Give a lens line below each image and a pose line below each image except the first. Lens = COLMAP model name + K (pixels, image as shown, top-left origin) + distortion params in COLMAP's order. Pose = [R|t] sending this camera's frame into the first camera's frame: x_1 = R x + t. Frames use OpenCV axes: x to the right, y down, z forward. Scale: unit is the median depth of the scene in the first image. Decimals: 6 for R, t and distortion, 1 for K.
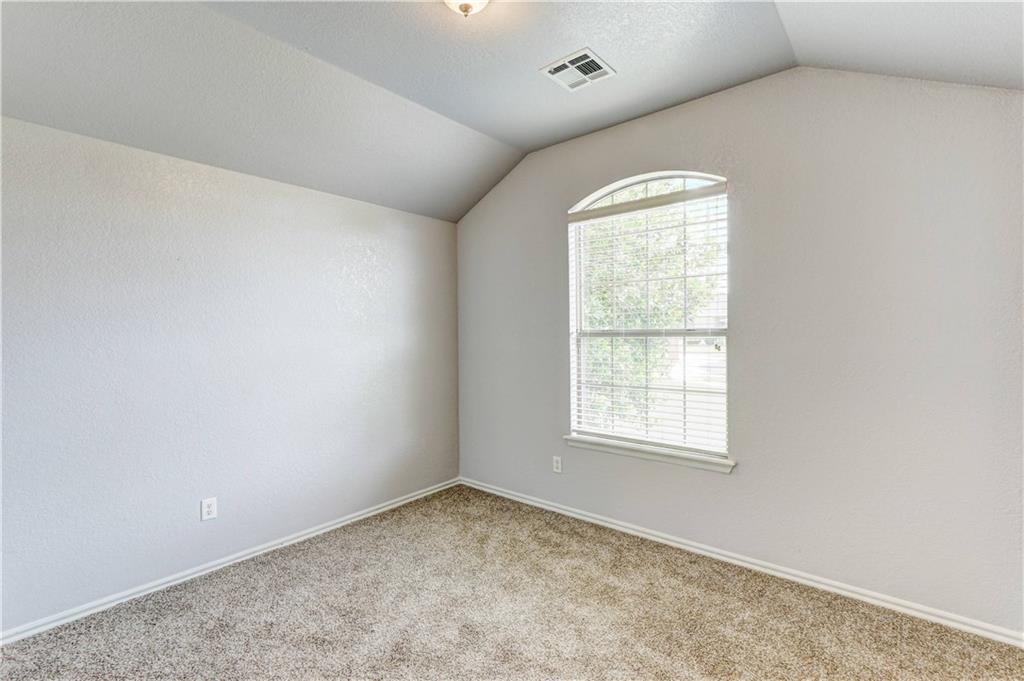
lens RADIAL K [[472.9, 0, 514.1], [0, 472.9, 337.3], [0, 0, 1]] dist [0.000292, 0.000195]
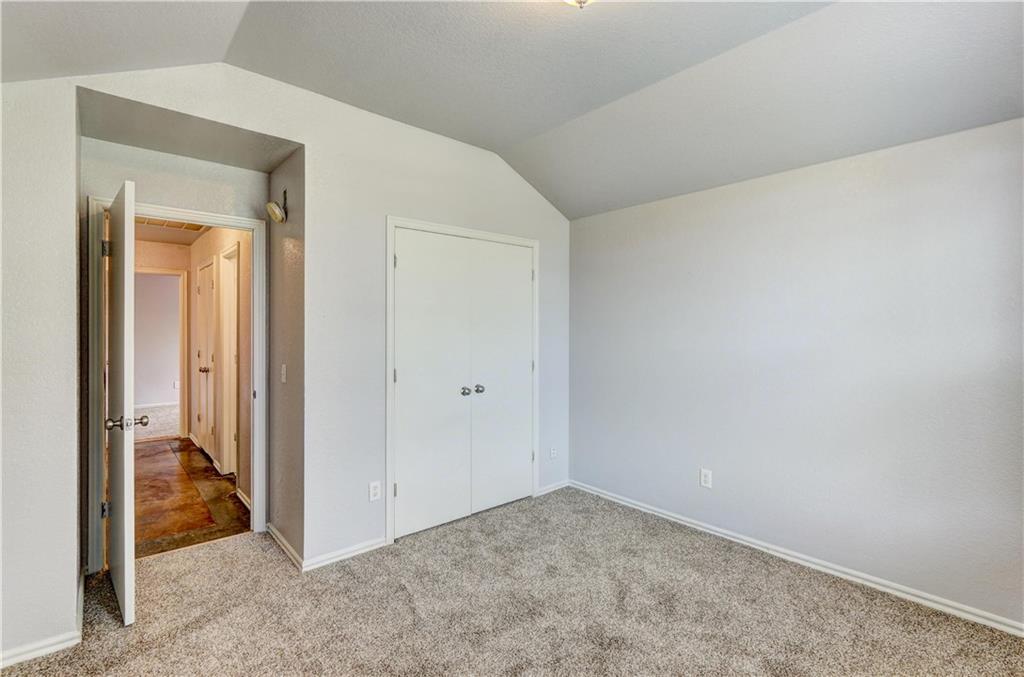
lens RADIAL K [[479.4, 0, 515.0], [0, 479.4, 329.8], [0, 0, 1]] dist [-0.001241, 0.000587]
pose [[-0.156951, 0.013213, -0.987518, 0.604546], [-0.012246, 0.999808, 0.015324, -0.023507], [0.987530, 0.014498, -0.156759, 0.695495]]
